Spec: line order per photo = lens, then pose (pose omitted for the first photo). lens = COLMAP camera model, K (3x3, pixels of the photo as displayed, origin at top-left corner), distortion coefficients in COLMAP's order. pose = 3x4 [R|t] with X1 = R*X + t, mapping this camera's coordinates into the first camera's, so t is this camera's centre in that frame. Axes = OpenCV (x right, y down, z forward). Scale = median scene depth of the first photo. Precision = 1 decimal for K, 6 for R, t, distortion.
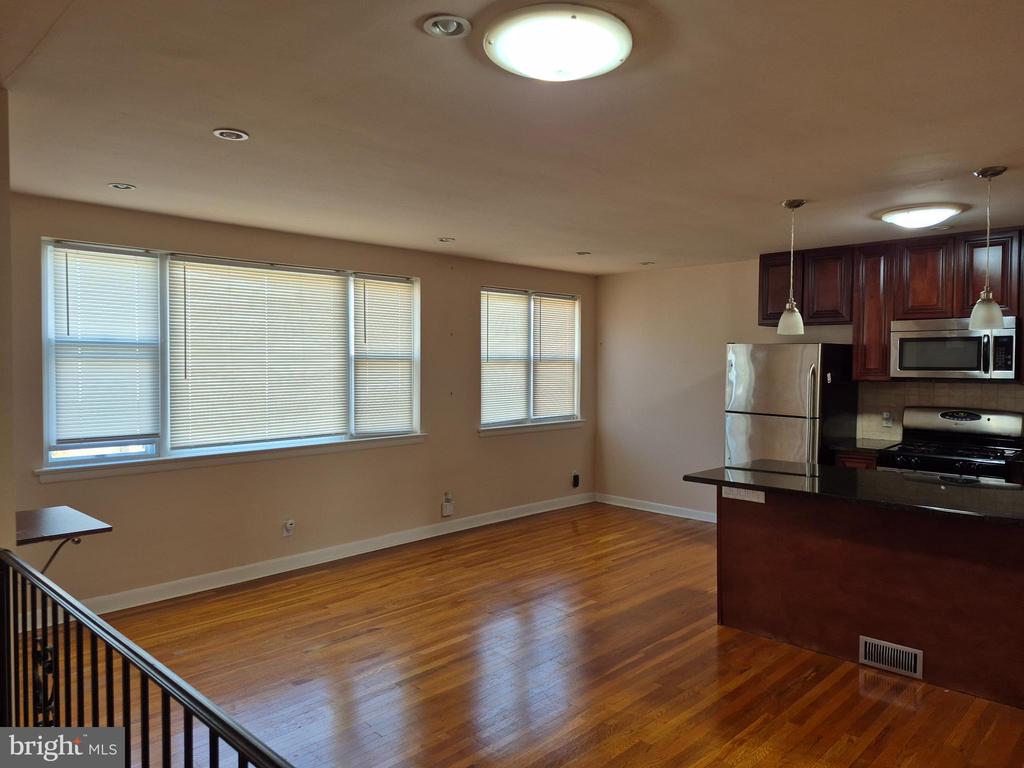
lens RADIAL K [[707.6, 0, 512.1], [0, 707.6, 380.6], [0, 0, 1]] dist [0.081359, -0.099934]
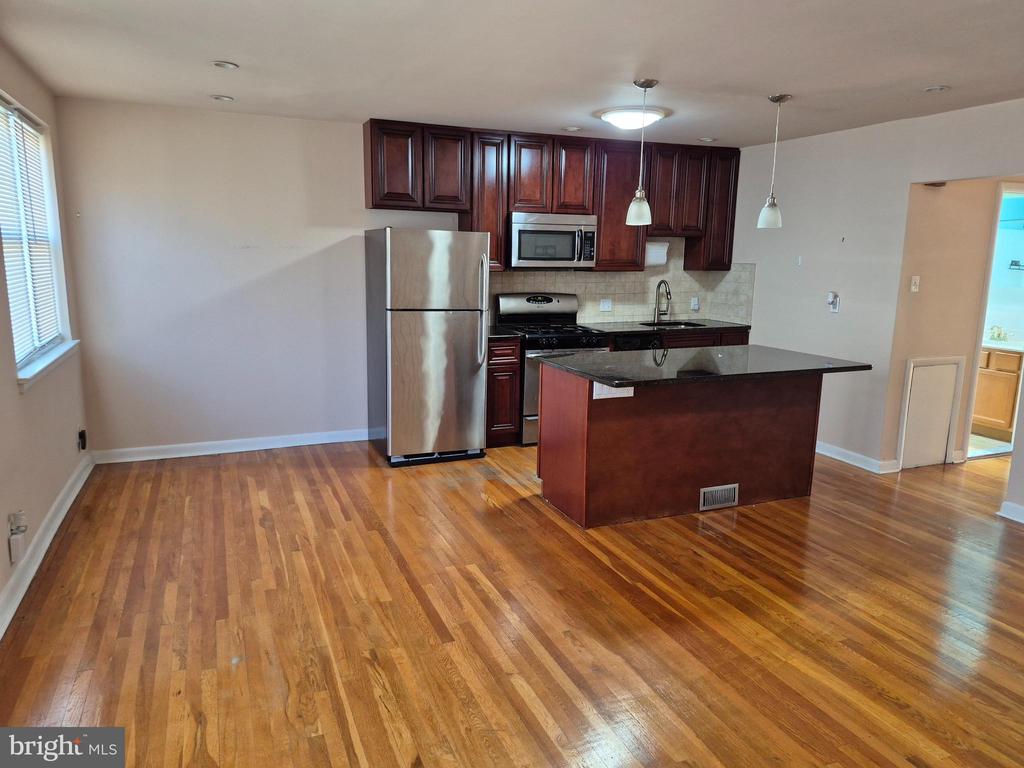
lens RADIAL K [[707.6, 0, 502.8], [0, 707.6, 391.2], [0, 0, 1]] dist [0.081359, -0.099934]
pose [[0.389850, -0.173281, 0.904428, -0.502137], [0.013310, 0.983094, 0.182616, -0.017163], [-0.920782, -0.059155, 0.385566, 0.633506]]
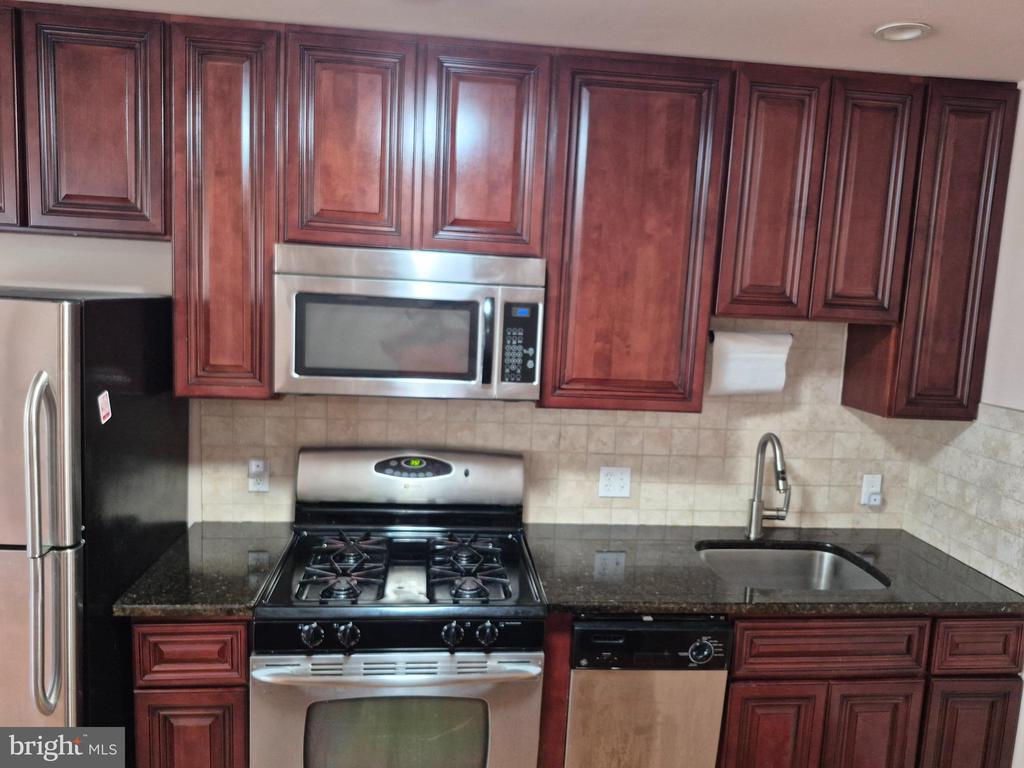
lens RADIAL K [[707.6, 0, 514.6], [0, 707.6, 380.3], [0, 0, 1]] dist [0.081359, -0.099934]
pose [[0.634656, -0.064836, 0.770070, 0.337119], [-0.026865, 0.994021, 0.105832, -0.058885], [-0.772328, -0.087855, 0.629120, 0.707721]]
